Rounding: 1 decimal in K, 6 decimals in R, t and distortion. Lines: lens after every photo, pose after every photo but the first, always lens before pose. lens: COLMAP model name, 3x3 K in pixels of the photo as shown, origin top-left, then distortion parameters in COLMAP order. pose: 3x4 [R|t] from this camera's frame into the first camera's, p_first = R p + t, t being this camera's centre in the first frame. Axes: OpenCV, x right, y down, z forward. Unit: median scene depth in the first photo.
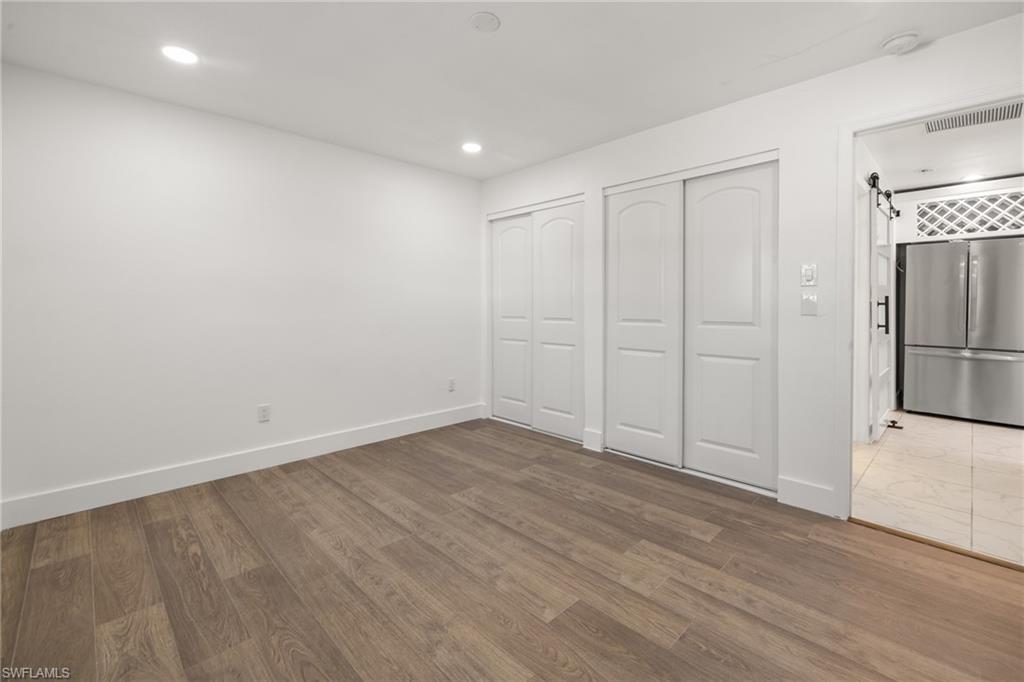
lens RADIAL K [[438.2, 0, 514.8], [0, 438.2, 340.0], [0, 0, 1]] dist [0.003633, 0.000193]
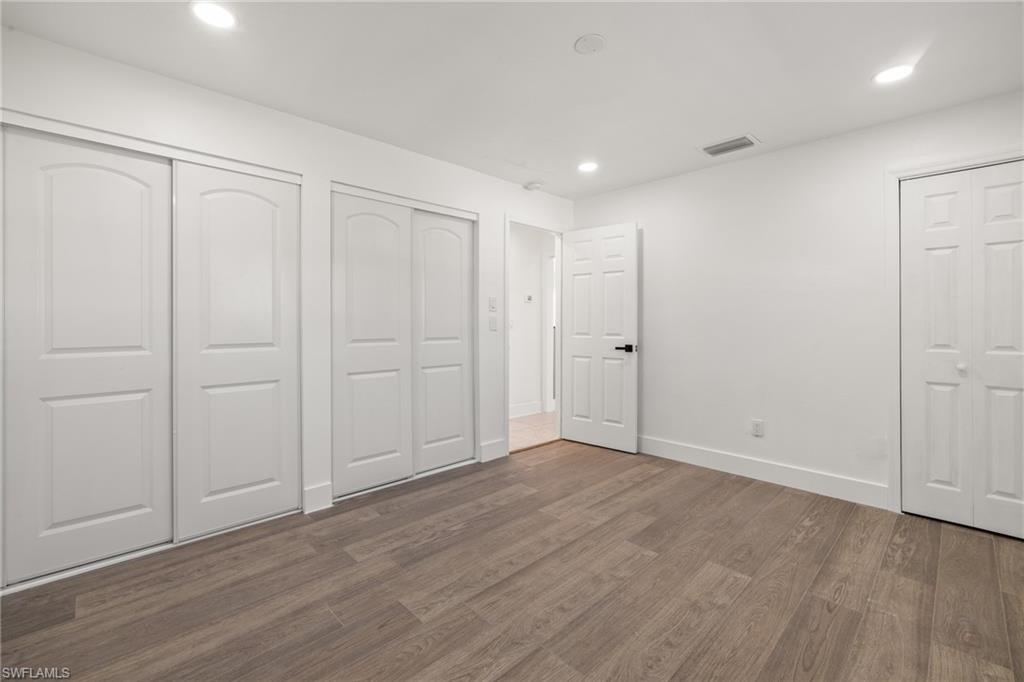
lens RADIAL K [[432.7, 0, 511.0], [0, 432.7, 326.7], [0, 0, 1]] dist [-0.000248, -0.000134]
pose [[0.019554, -0.004476, 0.999799, -0.822679], [0.081933, 0.996634, 0.002860, -0.067397], [-0.996446, 0.081861, 0.019855, 0.881604]]
